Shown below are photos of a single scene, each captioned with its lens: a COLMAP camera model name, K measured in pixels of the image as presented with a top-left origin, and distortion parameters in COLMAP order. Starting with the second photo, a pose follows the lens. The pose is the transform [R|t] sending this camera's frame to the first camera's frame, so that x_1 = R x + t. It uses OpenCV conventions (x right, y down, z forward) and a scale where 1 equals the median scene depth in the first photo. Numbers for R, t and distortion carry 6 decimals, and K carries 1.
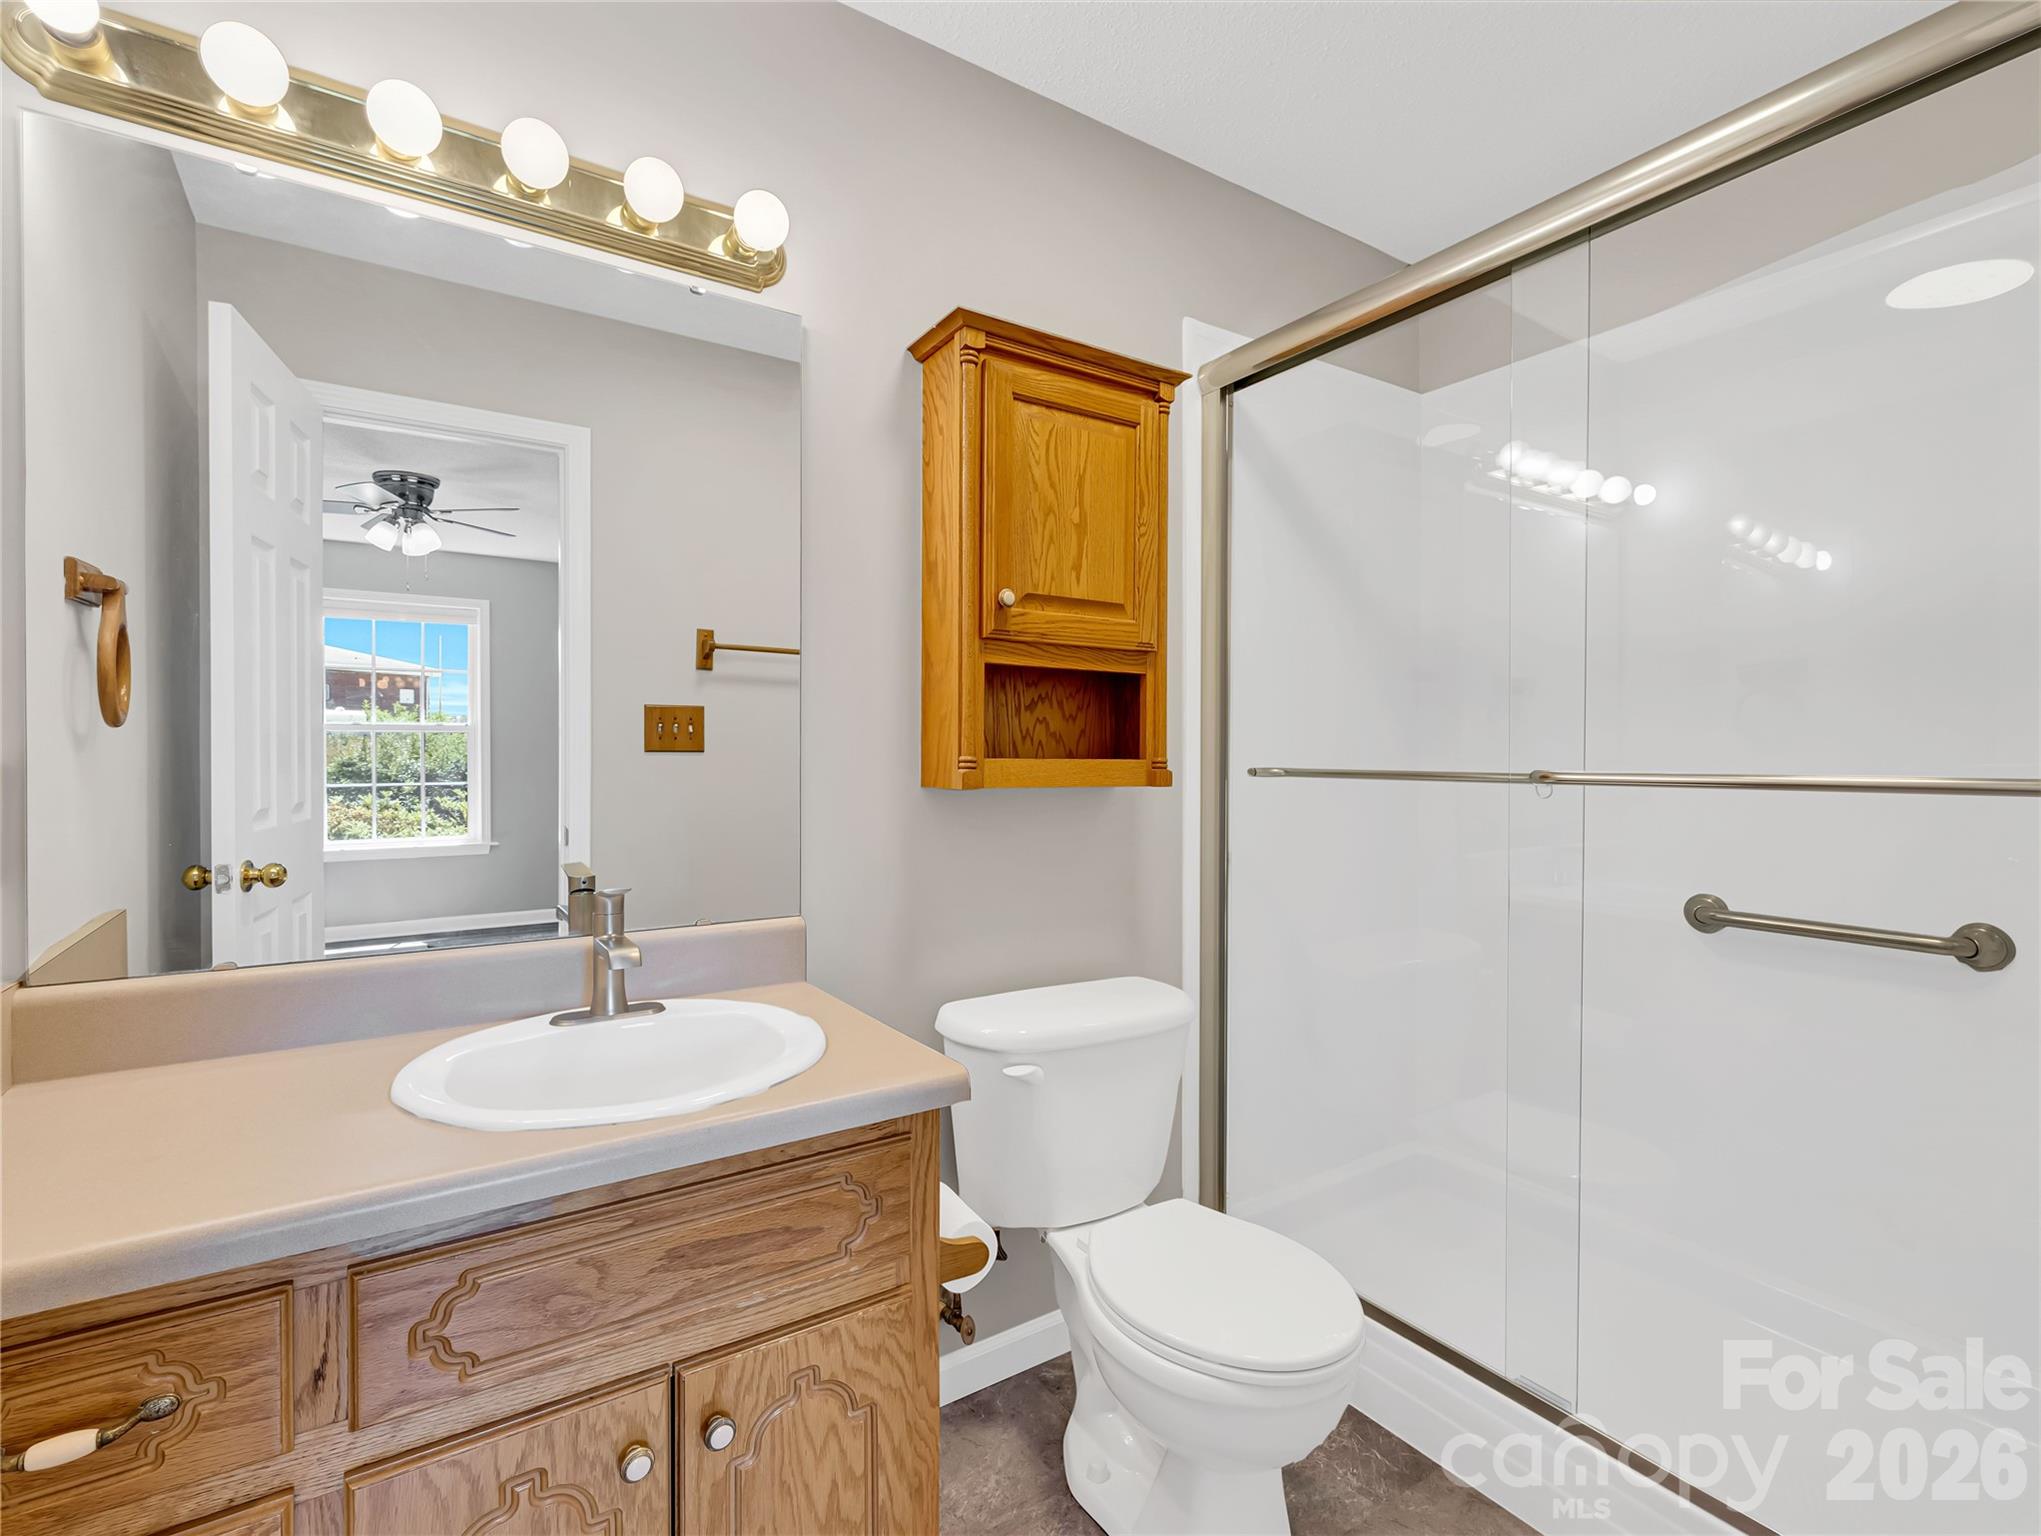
lens RADIAL K [[967.6, 0, 1015.2], [0, 967.6, 770.4], [0, 0, 1]] dist [-0.004321, -0.000359]
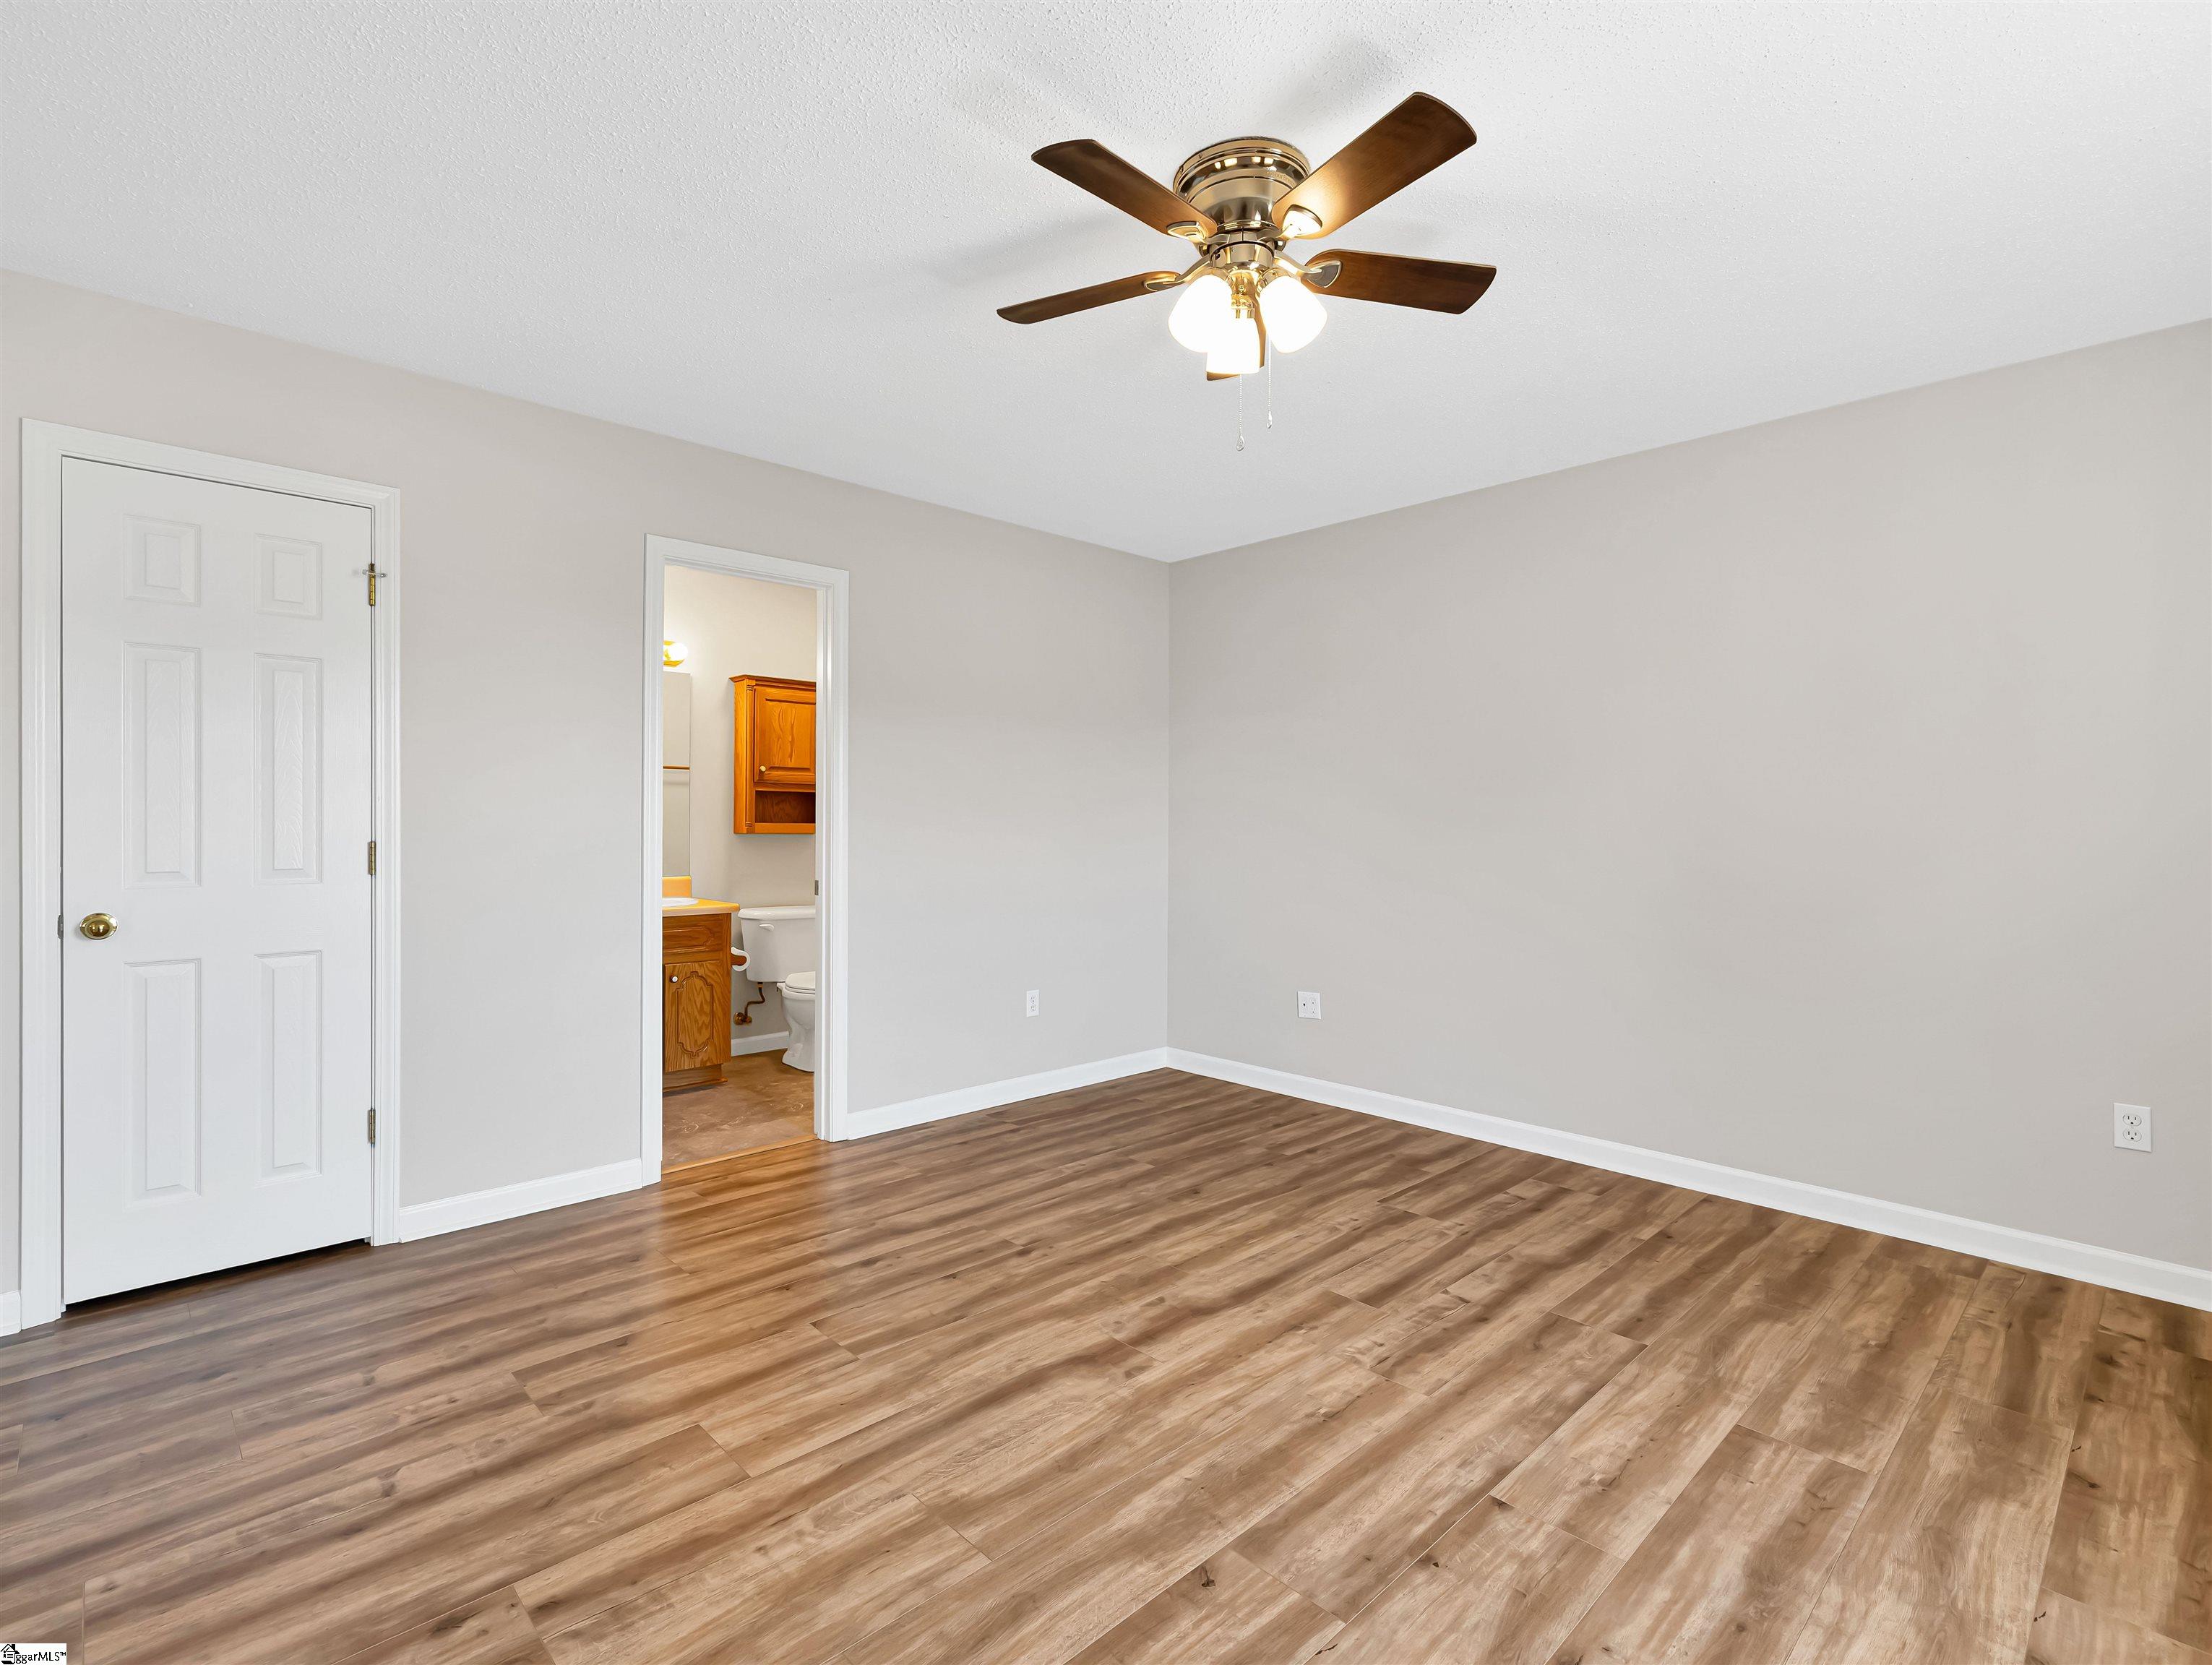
lens RADIAL K [[1059.8, 0, 1100.7], [0, 1059.8, 825.7], [0, 0, 1]] dist [-0.003385, 0.000366]
pose [[0.984071, -0.002569, 0.177757, 0.428166], [0.004864, 0.999910, -0.012479, 0.040219], [-0.177709, 0.013145, 0.983995, -2.348664]]
